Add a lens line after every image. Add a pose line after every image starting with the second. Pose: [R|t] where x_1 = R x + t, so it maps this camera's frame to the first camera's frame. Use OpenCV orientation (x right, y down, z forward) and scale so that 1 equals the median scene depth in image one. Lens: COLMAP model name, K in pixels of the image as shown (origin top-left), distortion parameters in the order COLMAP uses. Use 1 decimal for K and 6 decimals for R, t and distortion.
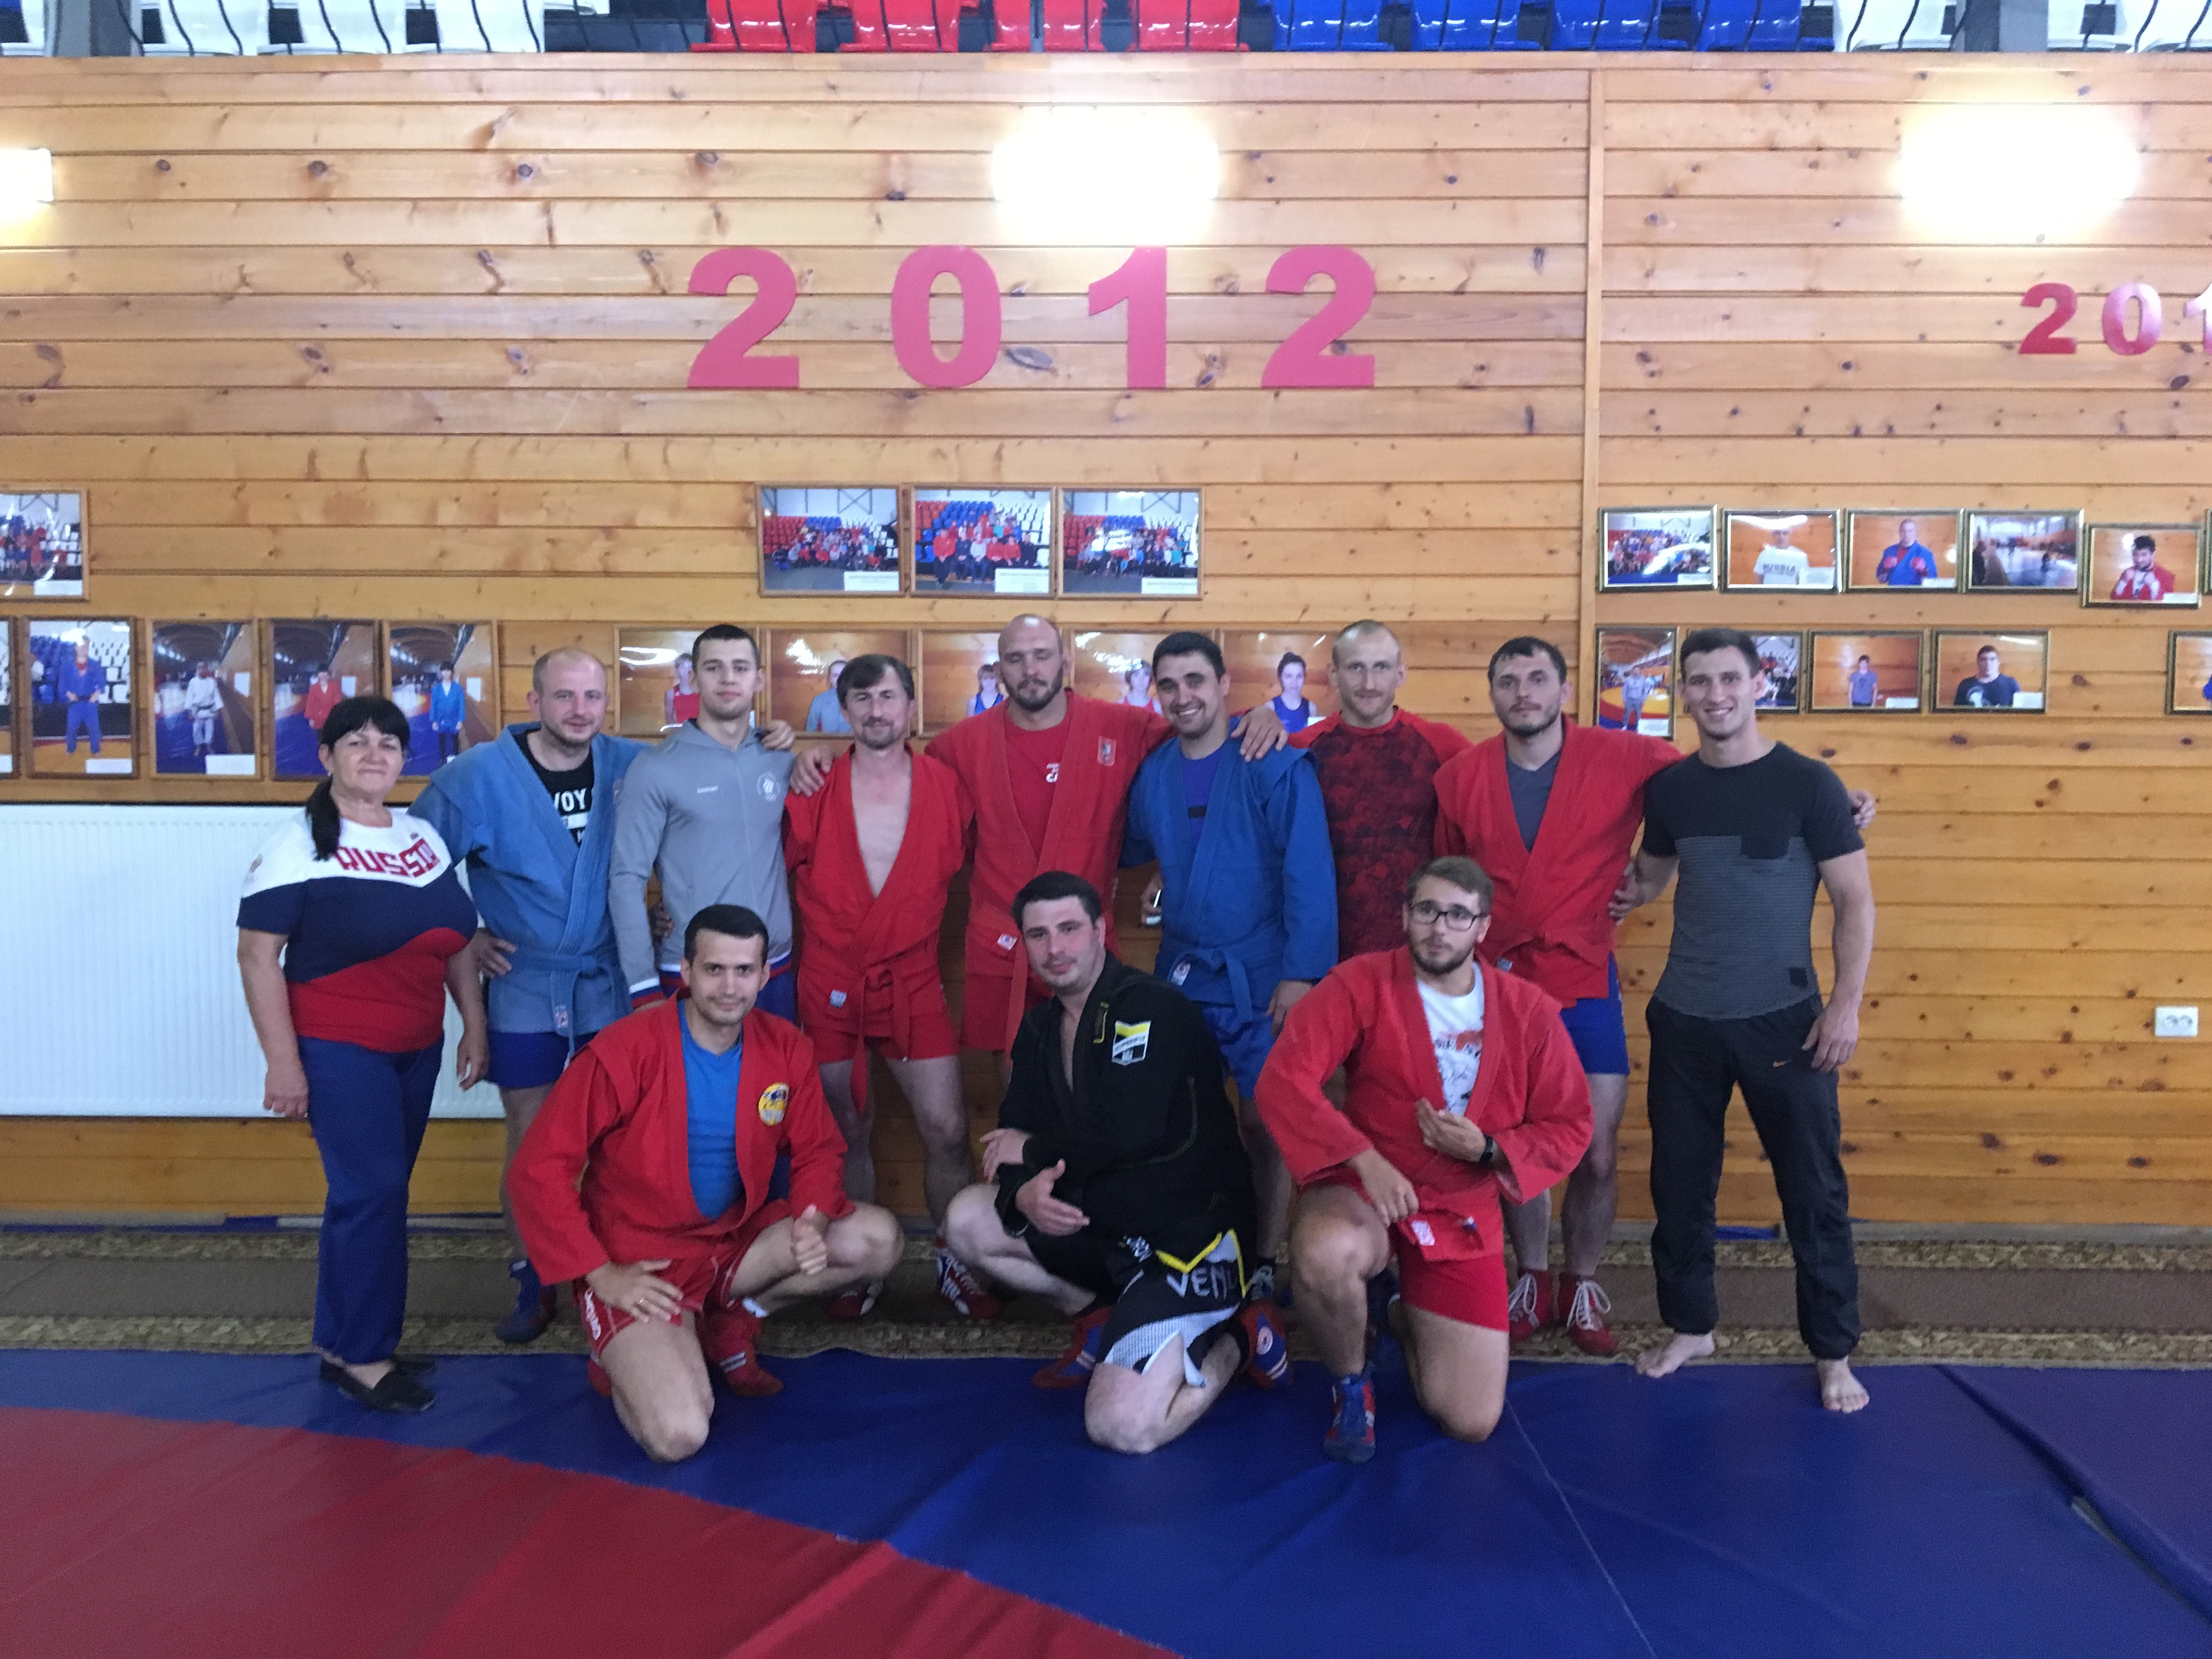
lens RADIAL K [[1605.0, 0, 1108.8], [0, 1605.0, 840.6], [0, 0, 1]] dist [-0.007557, -0.022689]
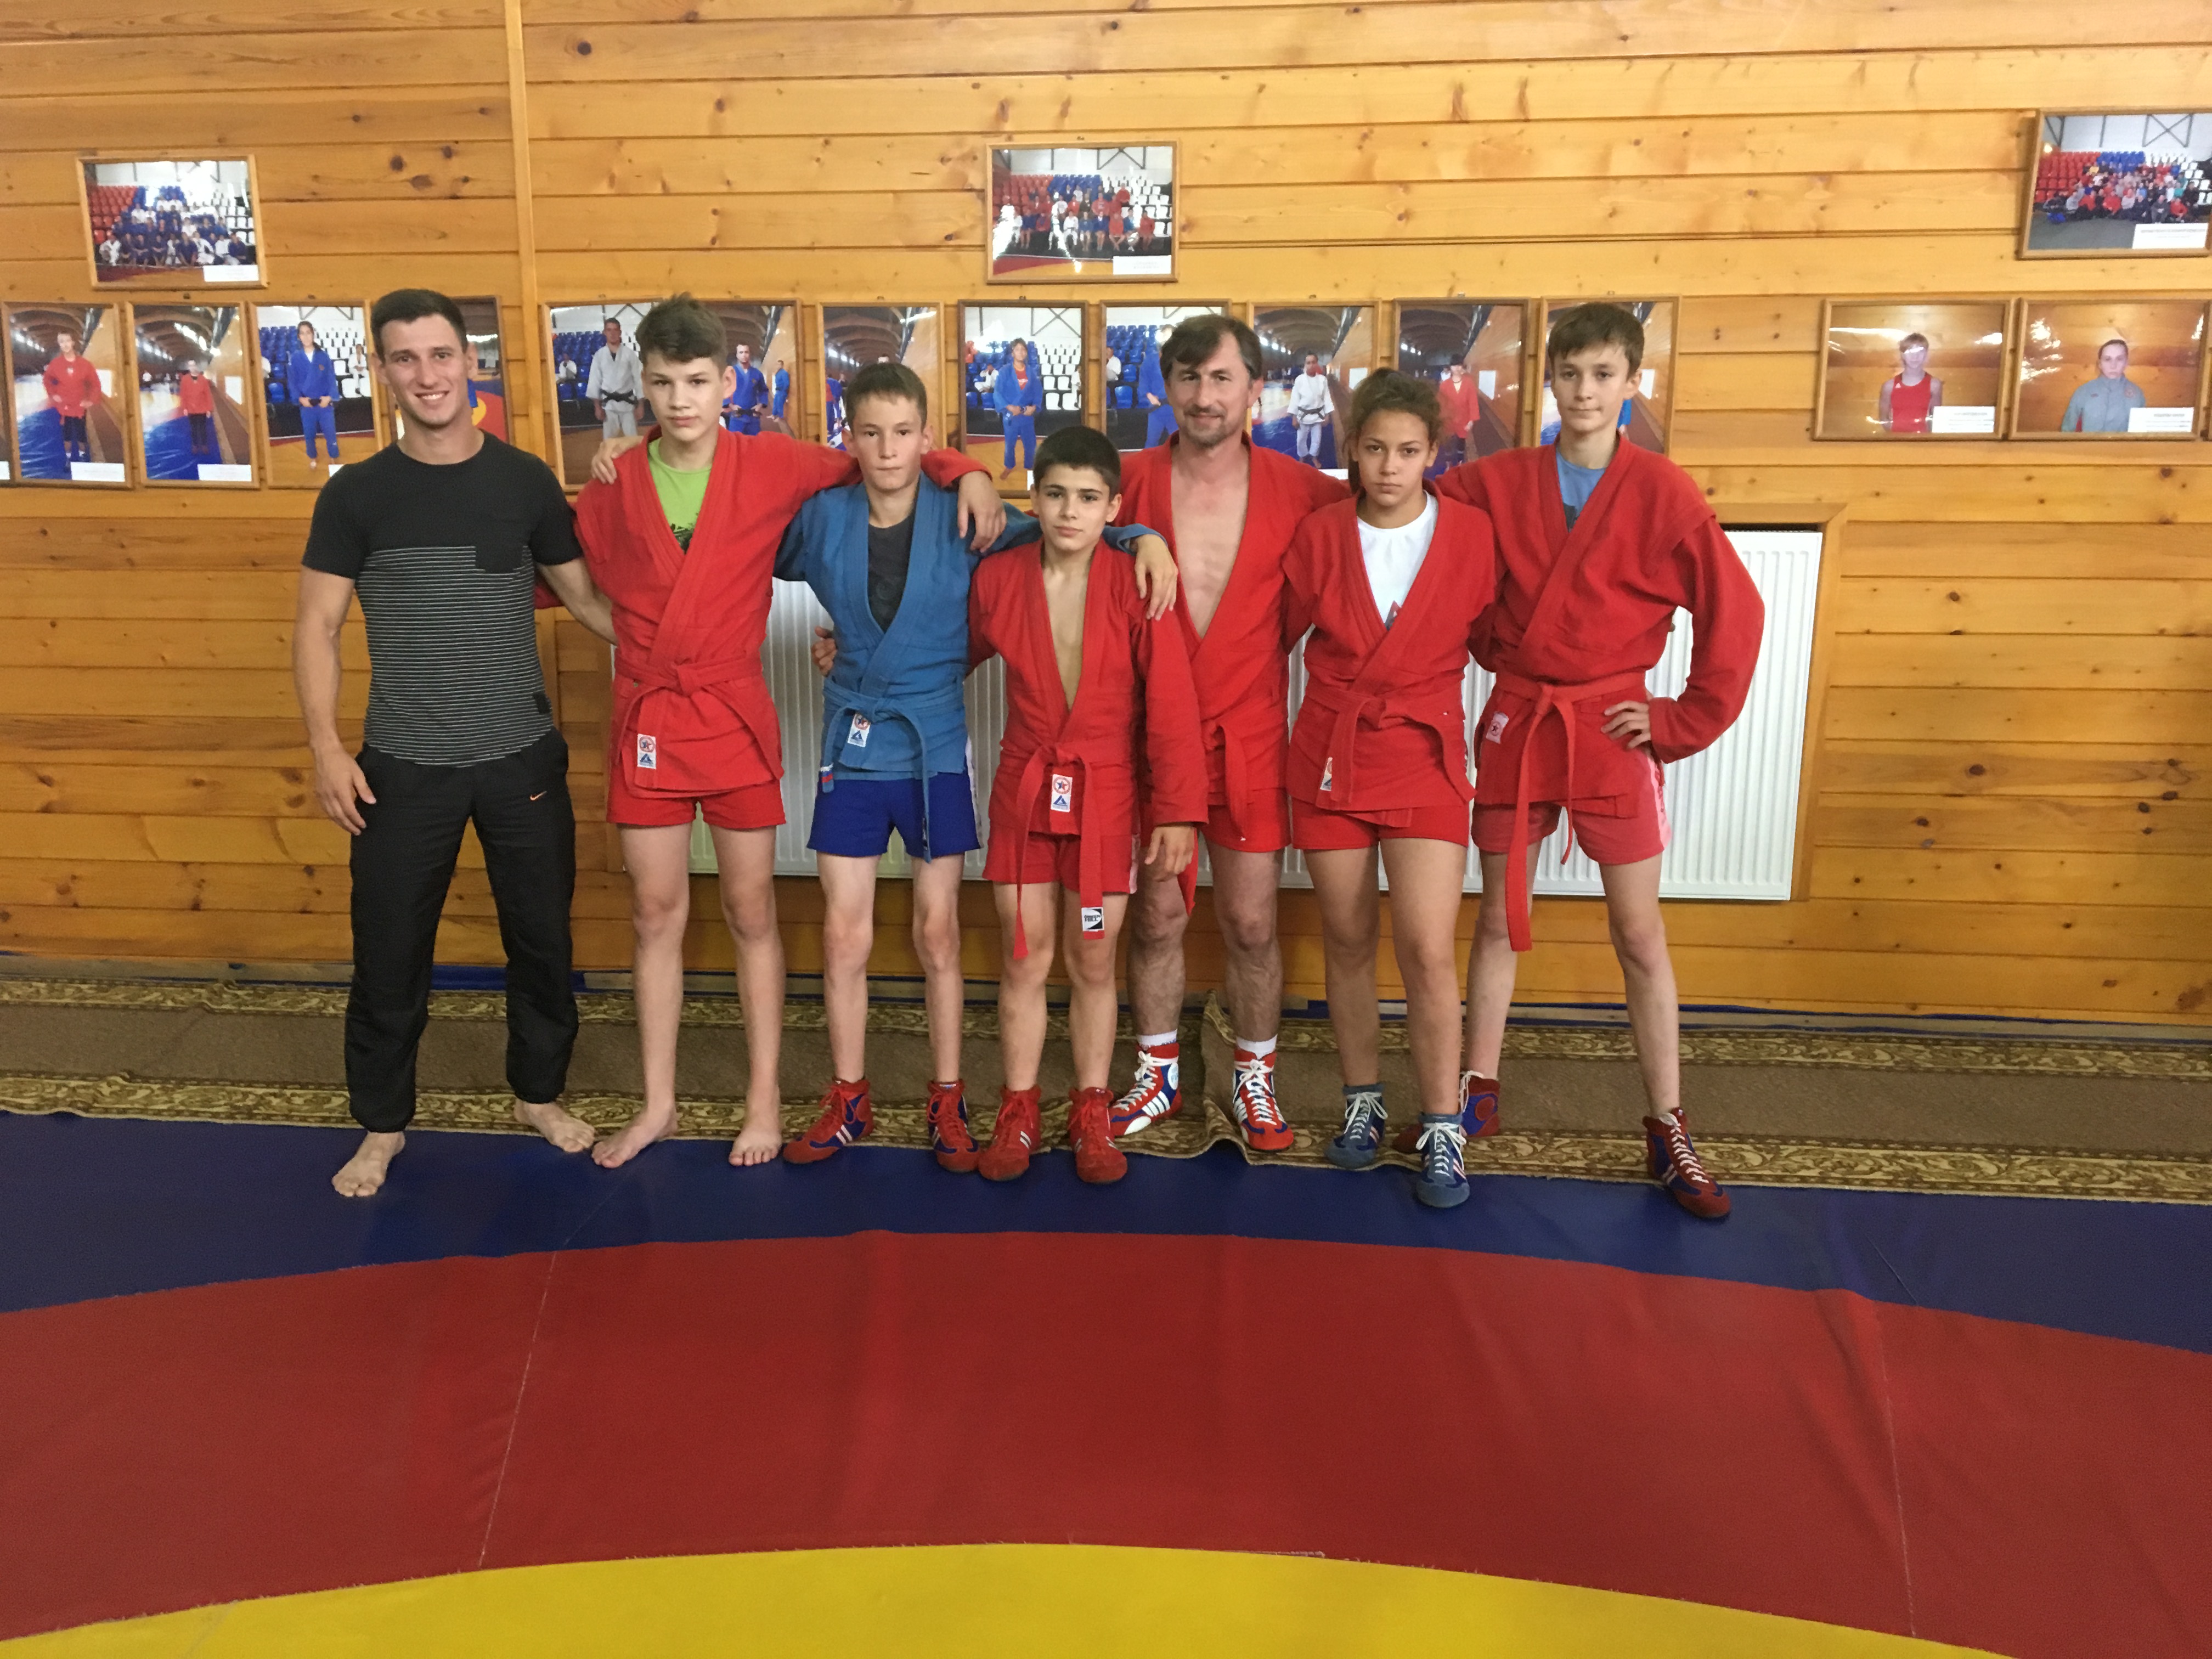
lens RADIAL K [[1856.3, 0, 1104.5], [0, 1856.3, 835.9], [0, 0, 1]] dist [0.014147, -0.018293]
pose [[0.994209, 0.010557, -0.106940, -0.569364], [0.005756, 0.988502, 0.151097, -0.011206], [0.107306, -0.150837, 0.982717, -0.001425]]
